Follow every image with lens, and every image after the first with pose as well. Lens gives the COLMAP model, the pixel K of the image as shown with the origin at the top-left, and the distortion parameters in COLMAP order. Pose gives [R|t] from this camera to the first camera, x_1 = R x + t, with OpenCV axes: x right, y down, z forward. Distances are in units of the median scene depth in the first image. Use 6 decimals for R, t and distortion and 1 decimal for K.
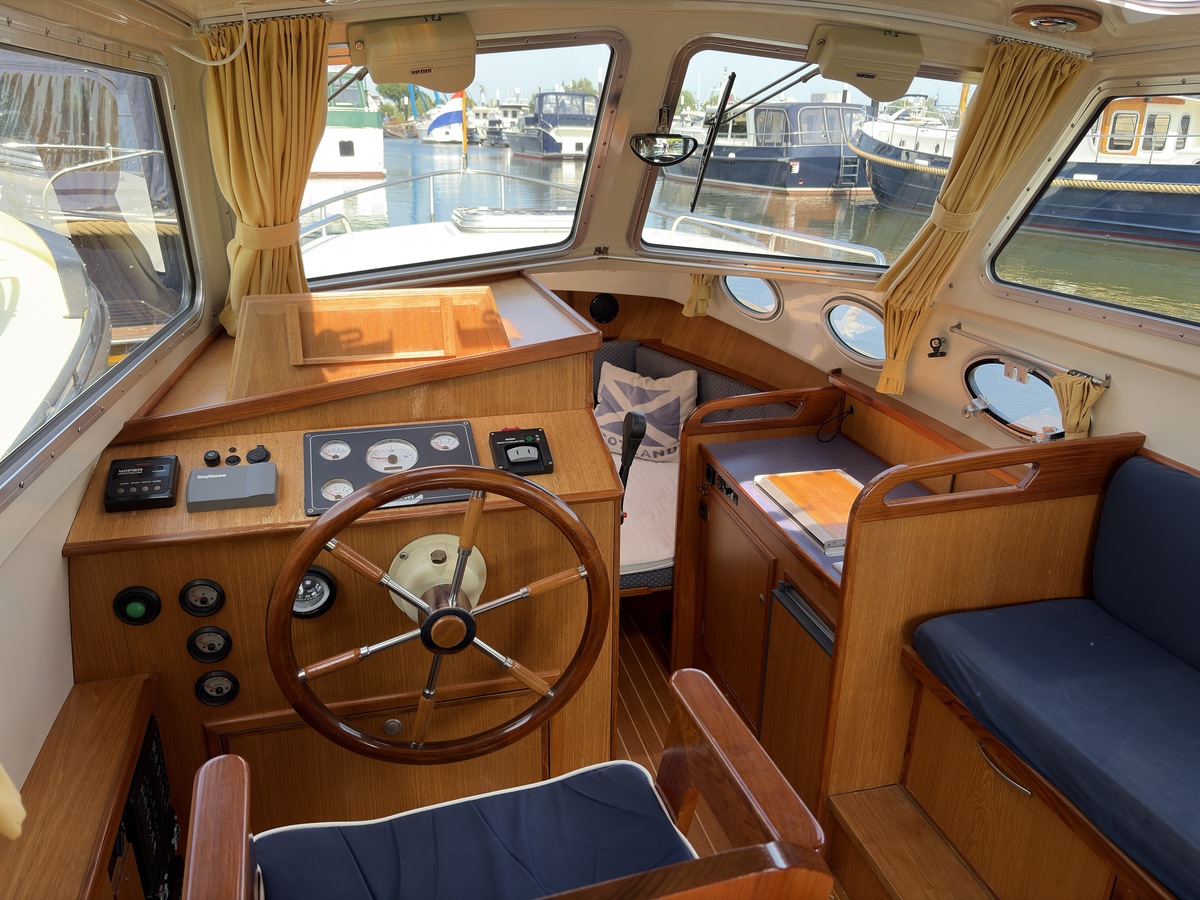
lens RADIAL K [[910.5, 0, 600.0], [0, 910.5, 450.0], [0, 0, 1]] dist [0.053840, -0.061151]
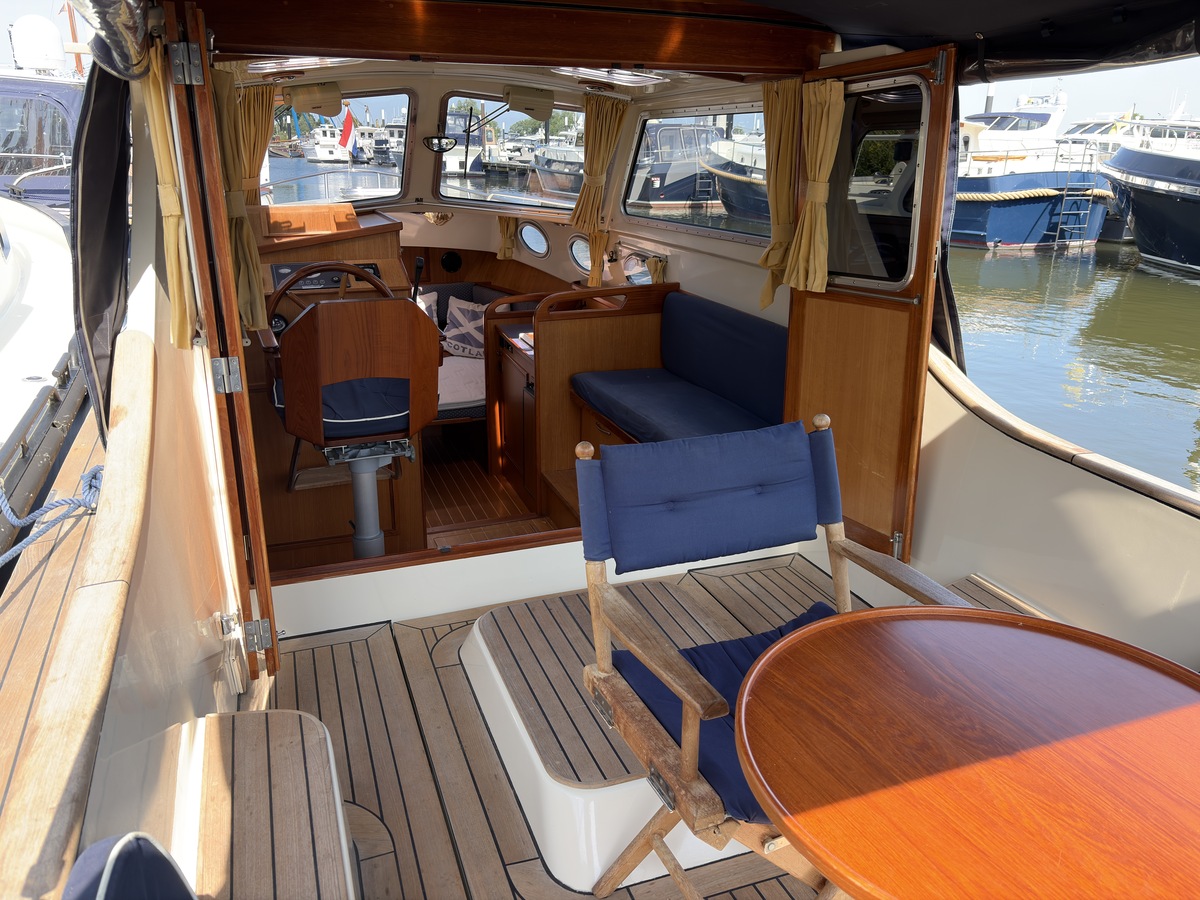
lens RADIAL K [[910.5, 0, 600.0], [0, 910.5, 450.0], [0, 0, 1]] dist [0.053840, -0.061151]
pose [[0.994892, -0.035807, 0.094377, 0.223374], [0.037431, 0.999179, -0.015499, 0.426904], [-0.093744, 0.018952, 0.995416, -1.135052]]
